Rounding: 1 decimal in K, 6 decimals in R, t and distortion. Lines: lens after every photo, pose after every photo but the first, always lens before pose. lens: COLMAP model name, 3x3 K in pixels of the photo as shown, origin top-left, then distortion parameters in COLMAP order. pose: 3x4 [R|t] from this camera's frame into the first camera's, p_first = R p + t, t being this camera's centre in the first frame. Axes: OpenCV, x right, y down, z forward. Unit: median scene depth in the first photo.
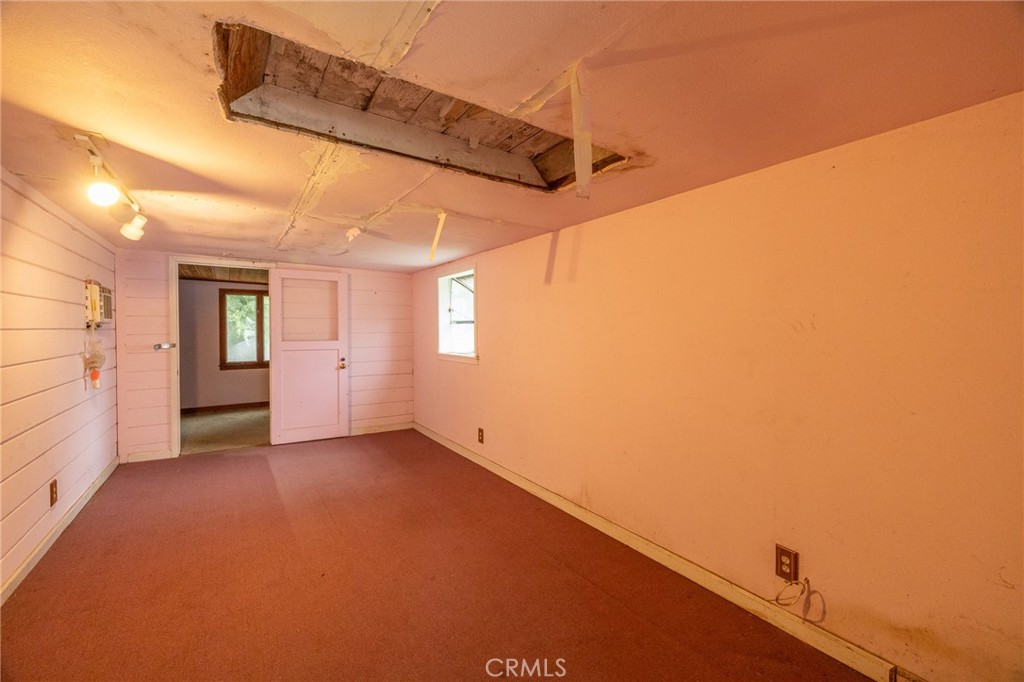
lens RADIAL K [[427.3, 0, 509.9], [0, 427.3, 332.7], [0, 0, 1]] dist [0.001806, -0.000261]
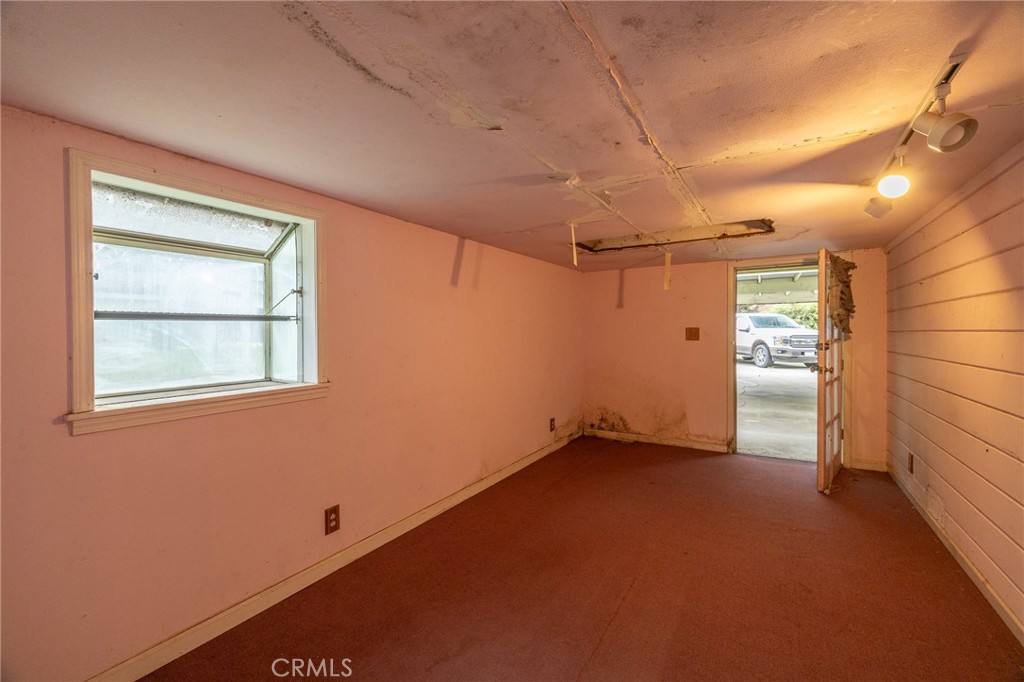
lens RADIAL K [[427.3, 0, 509.9], [0, 427.3, 332.7], [0, 0, 1]] dist [0.001806, -0.000261]
pose [[-0.417487, 0.000519, 0.908683, -0.933821], [0.016381, 0.999842, 0.006955, -0.010386], [-0.908535, 0.017789, -0.417429, 1.393154]]
